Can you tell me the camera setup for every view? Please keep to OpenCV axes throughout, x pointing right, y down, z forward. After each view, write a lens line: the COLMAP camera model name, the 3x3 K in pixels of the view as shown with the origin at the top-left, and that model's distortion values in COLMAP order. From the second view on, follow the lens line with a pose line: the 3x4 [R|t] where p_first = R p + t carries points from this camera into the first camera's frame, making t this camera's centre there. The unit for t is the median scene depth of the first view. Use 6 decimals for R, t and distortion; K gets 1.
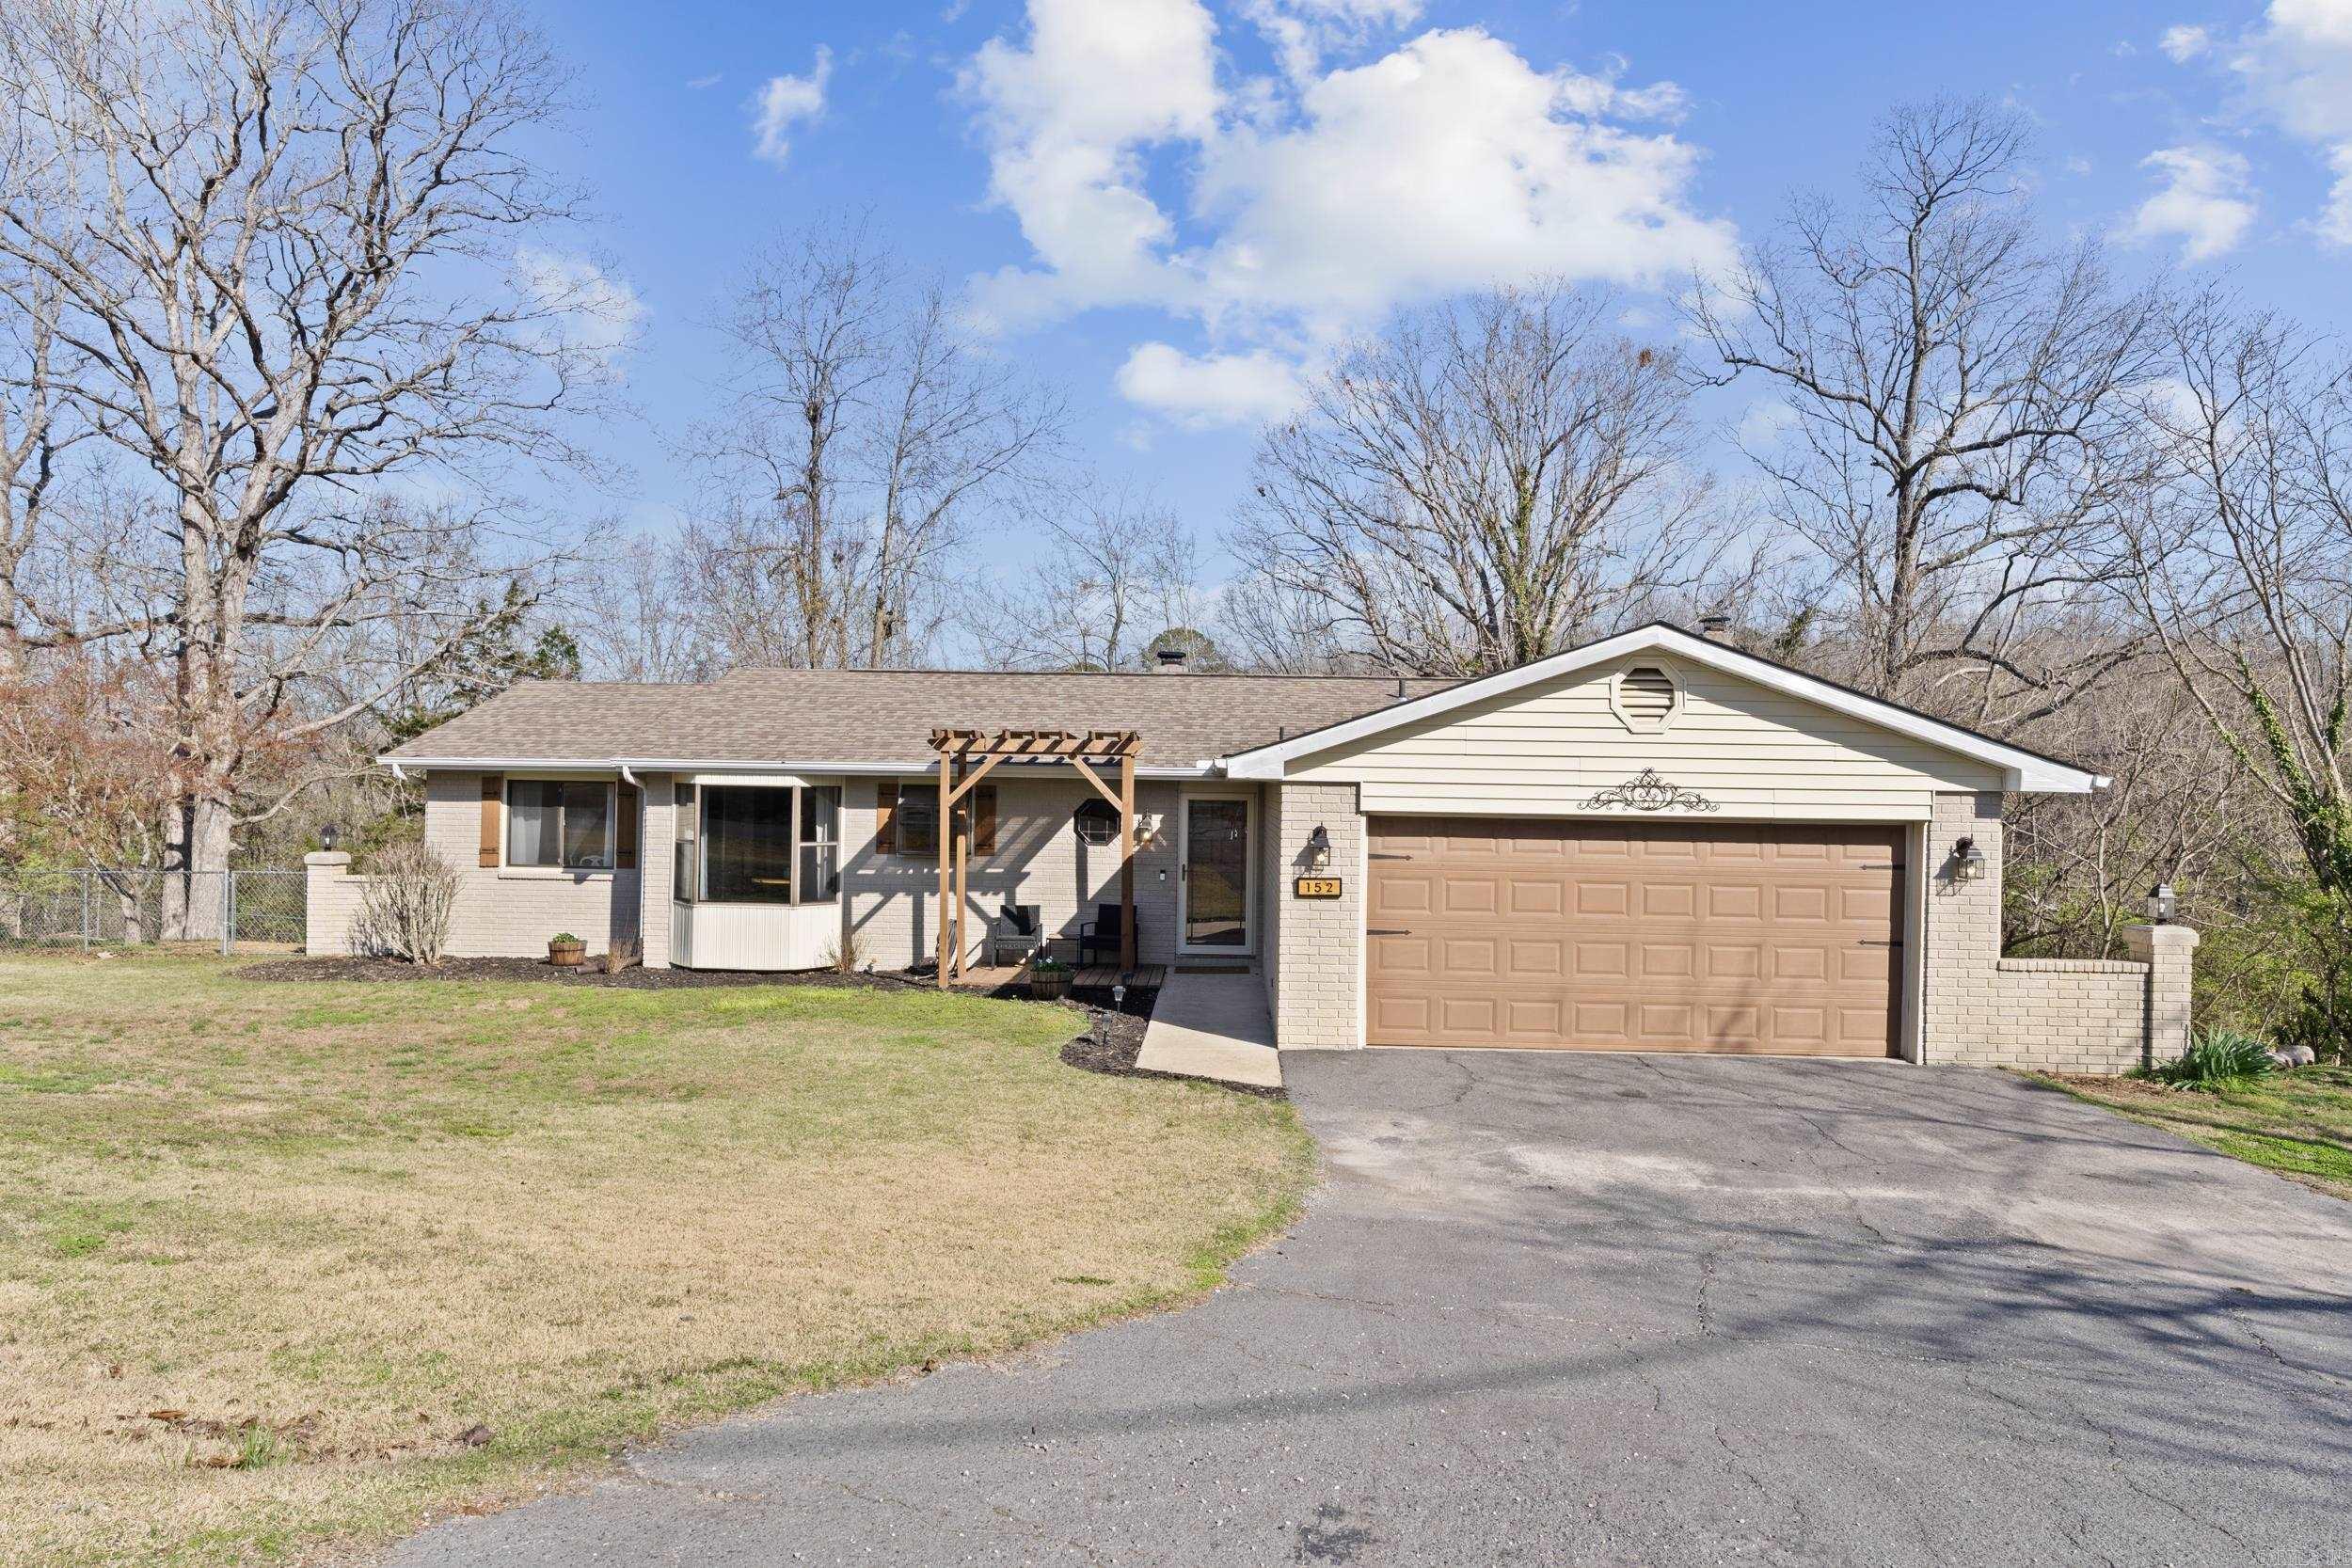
lens RADIAL K [[1448.2, 0, 1176.0], [0, 1448.2, 784.0], [0, 0, 1]] dist [-0.007877, -0.000084]
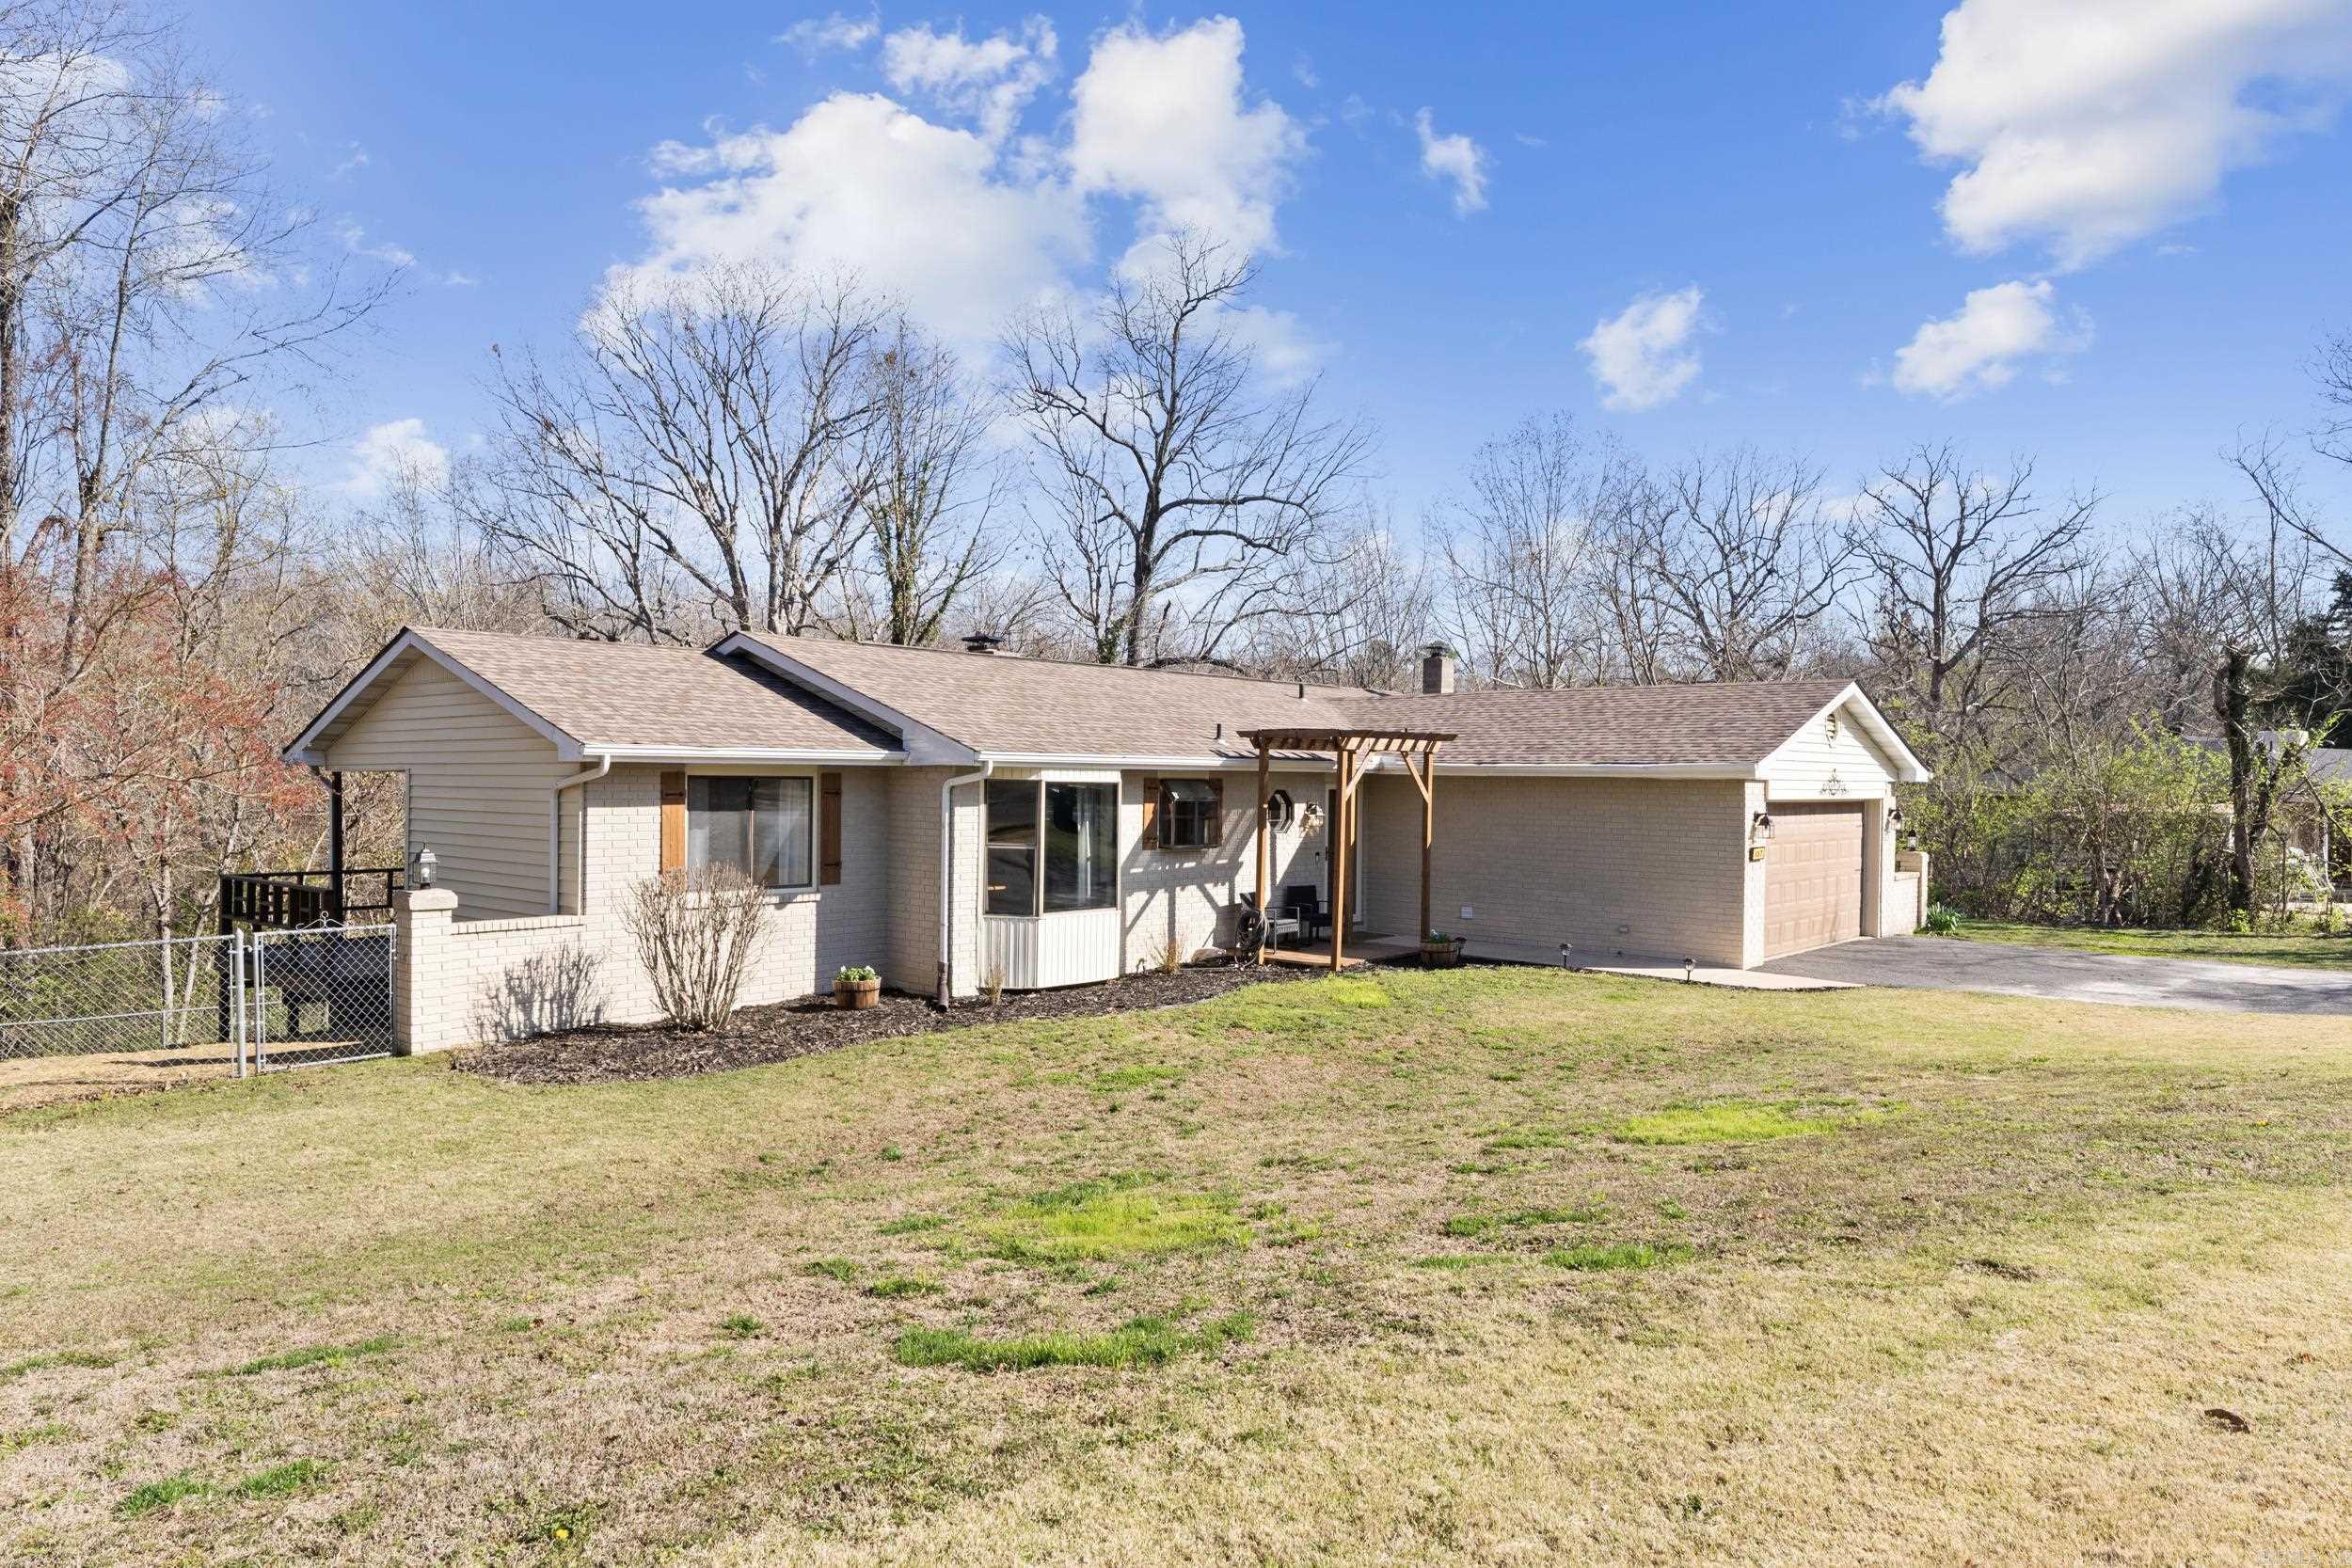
lens RADIAL K [[1544.5, 0, 1176.0], [0, 1544.5, 784.0], [0, 0, 1]] dist [-0.000101, 0.000062]
pose [[0.611936, -0.011225, 0.790828, -1.028405], [-0.005840, 0.999808, 0.018711, -0.016463], [-0.790886, -0.016068, 0.611752, 0.354732]]
